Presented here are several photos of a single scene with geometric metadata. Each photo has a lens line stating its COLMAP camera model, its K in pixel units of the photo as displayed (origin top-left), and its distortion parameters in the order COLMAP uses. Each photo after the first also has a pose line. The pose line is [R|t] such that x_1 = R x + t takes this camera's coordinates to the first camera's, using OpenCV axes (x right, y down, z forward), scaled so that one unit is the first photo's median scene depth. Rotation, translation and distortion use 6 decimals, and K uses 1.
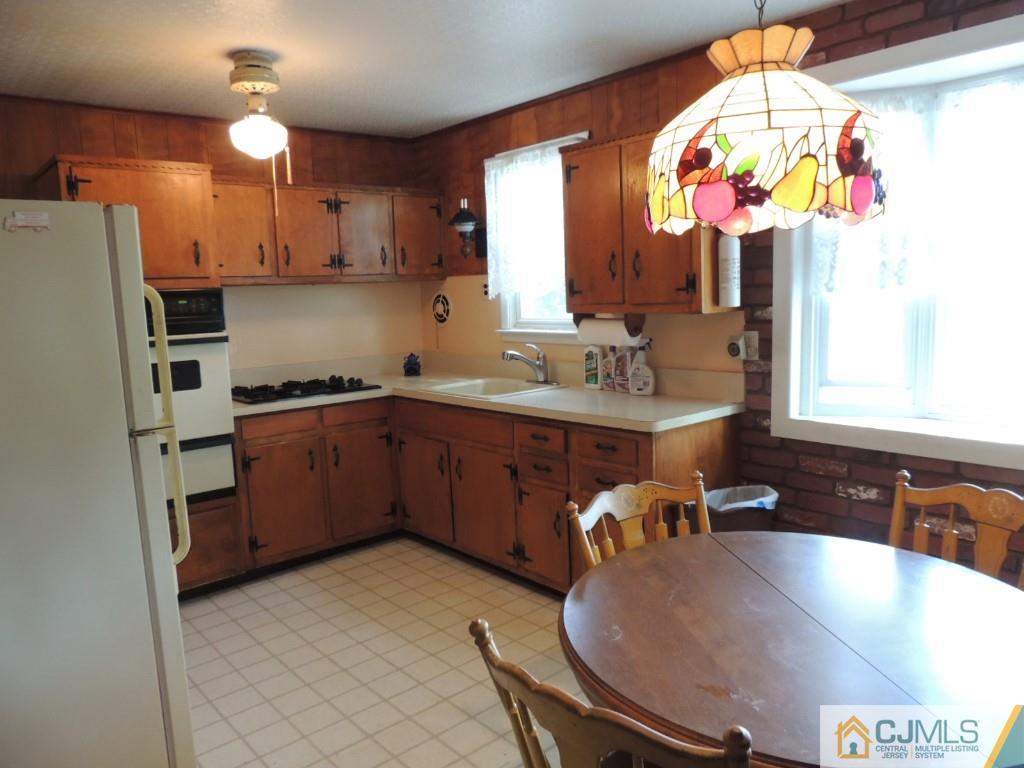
lens RADIAL K [[732.0, 0, 514.6], [0, 732.0, 386.4], [0, 0, 1]] dist [-0.003857, -0.000422]
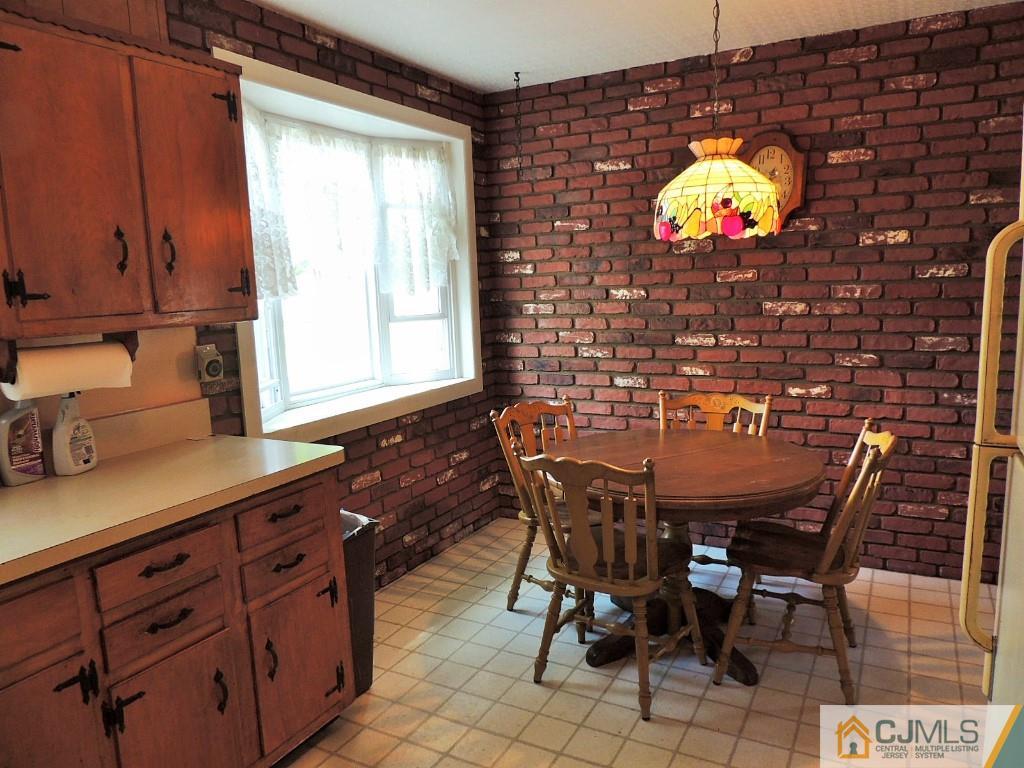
lens RADIAL K [[732.0, 0, 515.1], [0, 732.0, 386.1], [0, 0, 1]] dist [-0.003857, -0.000422]
pose [[-0.350685, -0.091167, 0.932045, -0.532286], [0.165328, 0.973592, 0.157436, -0.096909], [-0.921784, 0.209304, -0.326352, 0.909091]]
